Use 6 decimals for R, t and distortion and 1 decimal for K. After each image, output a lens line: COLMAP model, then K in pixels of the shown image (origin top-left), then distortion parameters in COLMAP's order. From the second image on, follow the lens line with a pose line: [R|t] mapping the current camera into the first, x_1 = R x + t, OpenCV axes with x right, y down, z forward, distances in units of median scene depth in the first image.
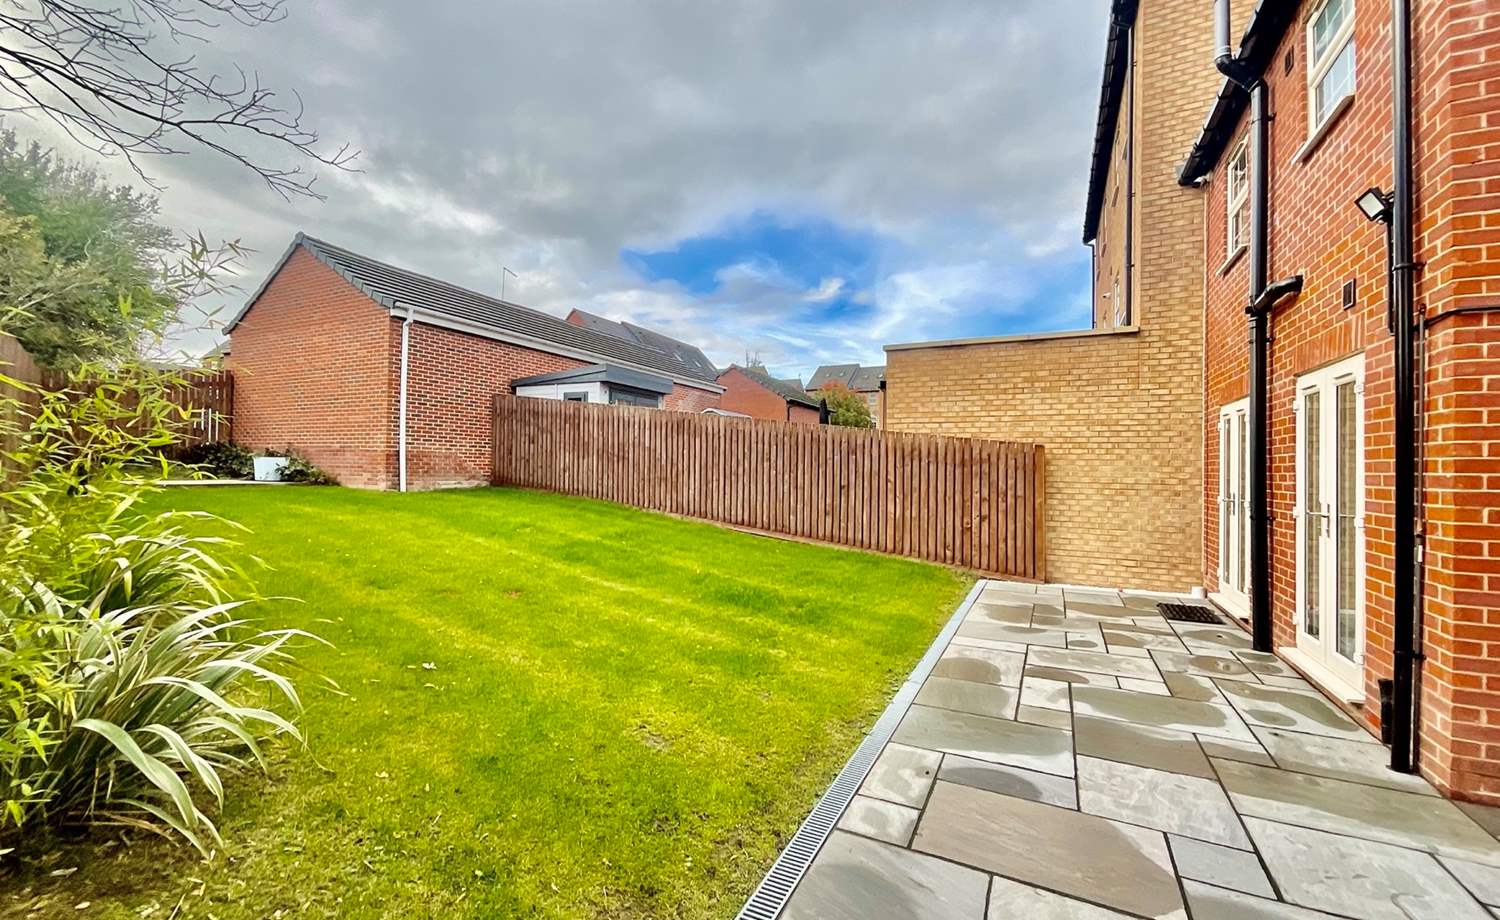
lens RADIAL K [[606.3, 0, 750.1], [0, 606.3, 460.7], [0, 0, 1]] dist [-0.000100, 0.000498]
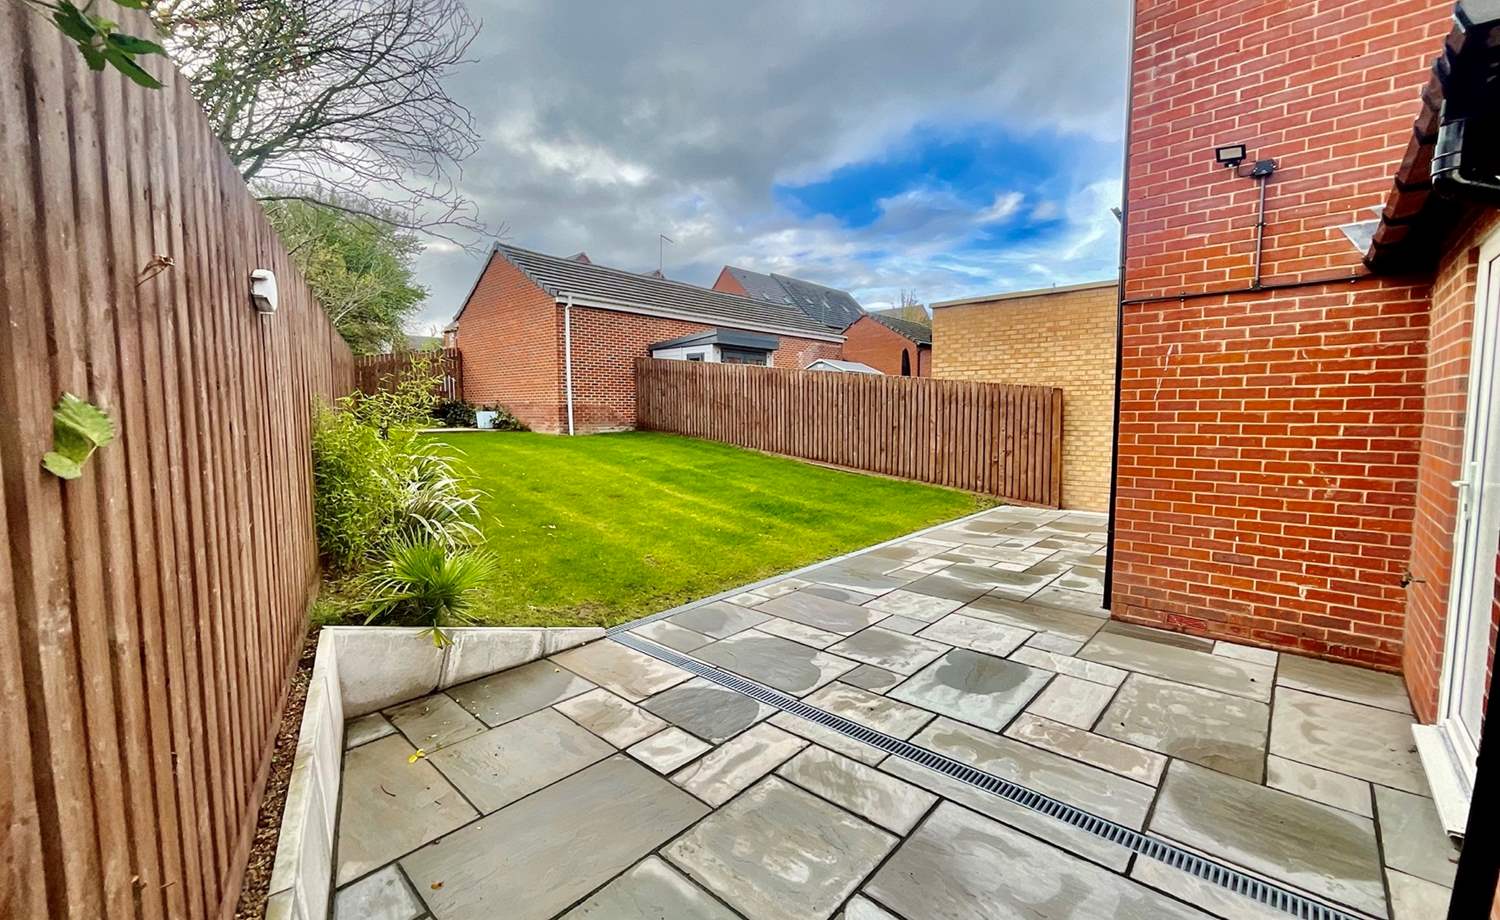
lens RADIAL K [[607.2, 0, 752.2], [0, 607.2, 463.3], [0, 0, 1]] dist [-0.000385, 0.000037]
pose [[0.962519, 0.003673, -0.271190, 0.210635], [0.022357, 0.995431, 0.092833, -0.003453], [0.270292, -0.095417, 0.958038, -0.220974]]
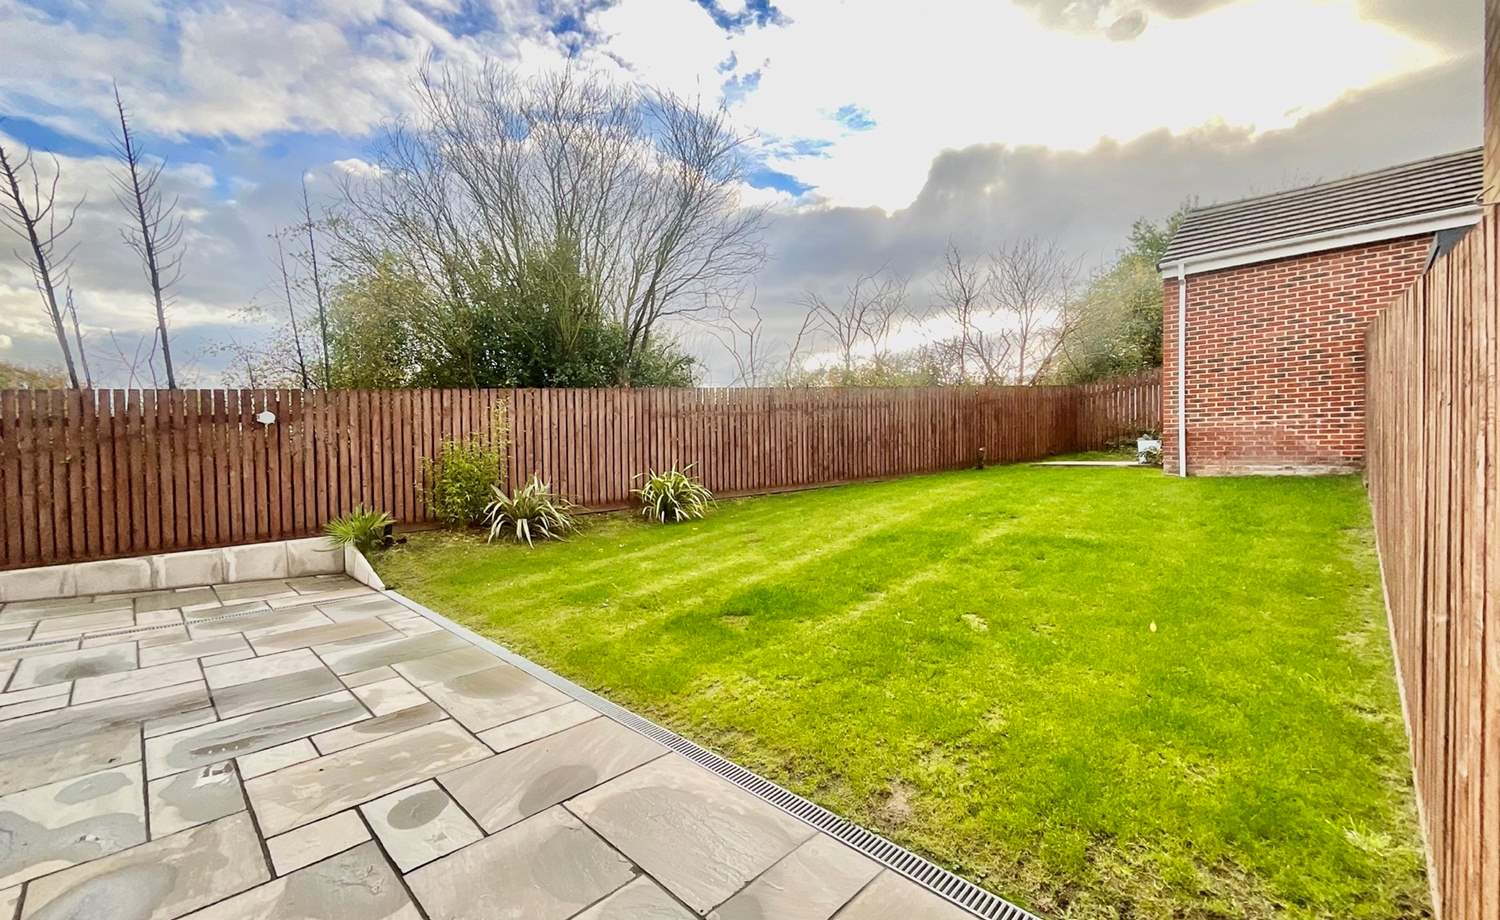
lens RADIAL K [[606.3, 0, 750.1], [0, 606.3, 460.7], [0, 0, 1]] dist [-0.000100, 0.000498]
pose [[-0.307418, 0.003103, -0.951570, 0.532926], [0.023929, 0.999704, -0.004471, 0.020707], [0.951274, -0.024145, -0.307401, 0.810121]]
